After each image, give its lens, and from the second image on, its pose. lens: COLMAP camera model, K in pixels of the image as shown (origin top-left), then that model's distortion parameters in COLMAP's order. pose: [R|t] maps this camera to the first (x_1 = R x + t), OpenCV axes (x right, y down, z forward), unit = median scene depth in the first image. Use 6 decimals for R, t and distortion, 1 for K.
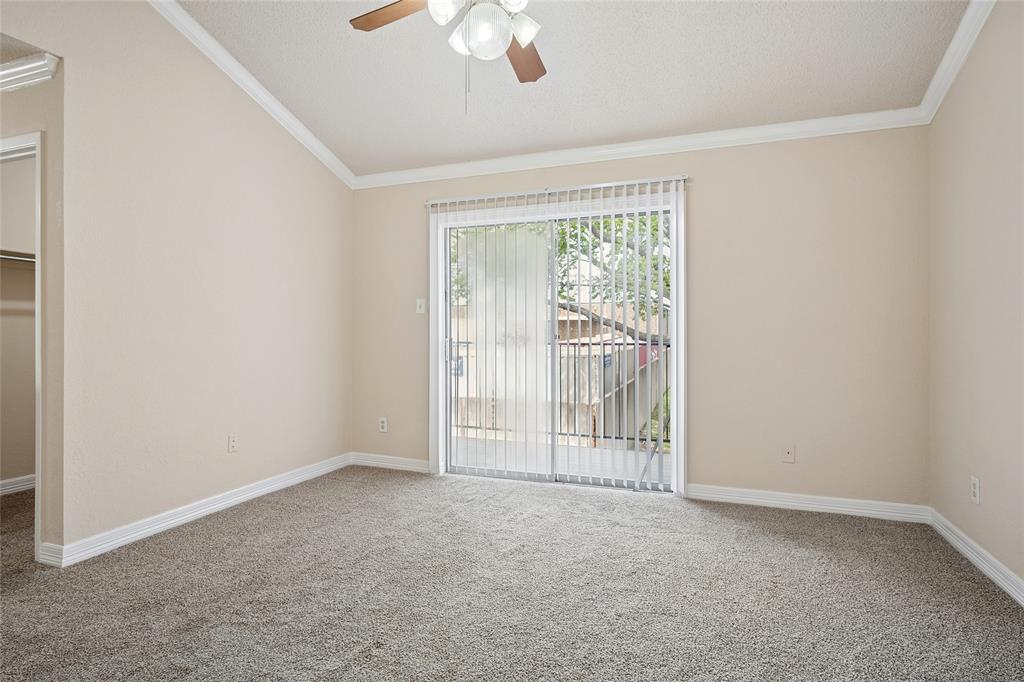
lens RADIAL K [[542.4, 0, 509.2], [0, 542.4, 338.0], [0, 0, 1]] dist [-0.000345, 0.001375]
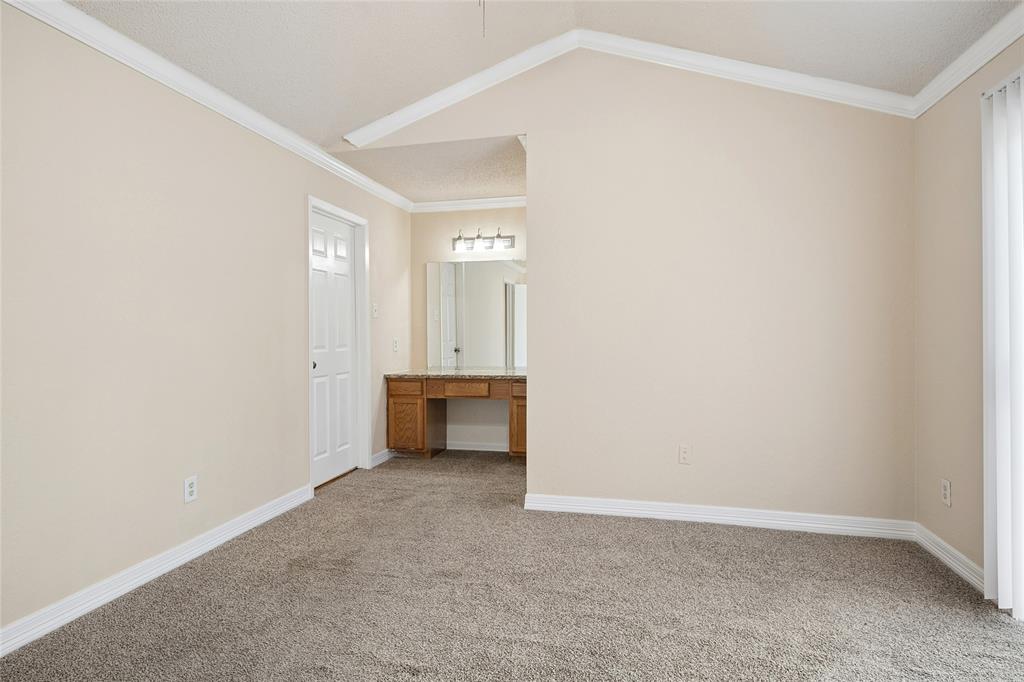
lens RADIAL K [[542.4, 0, 509.3], [0, 542.4, 337.9], [0, 0, 1]] dist [-0.000345, 0.001375]
pose [[0.120011, 0.000786, -0.992772, 0.428818], [-0.005808, 0.999983, 0.000089, -0.009403], [0.992756, 0.005756, 0.120014, 0.630708]]
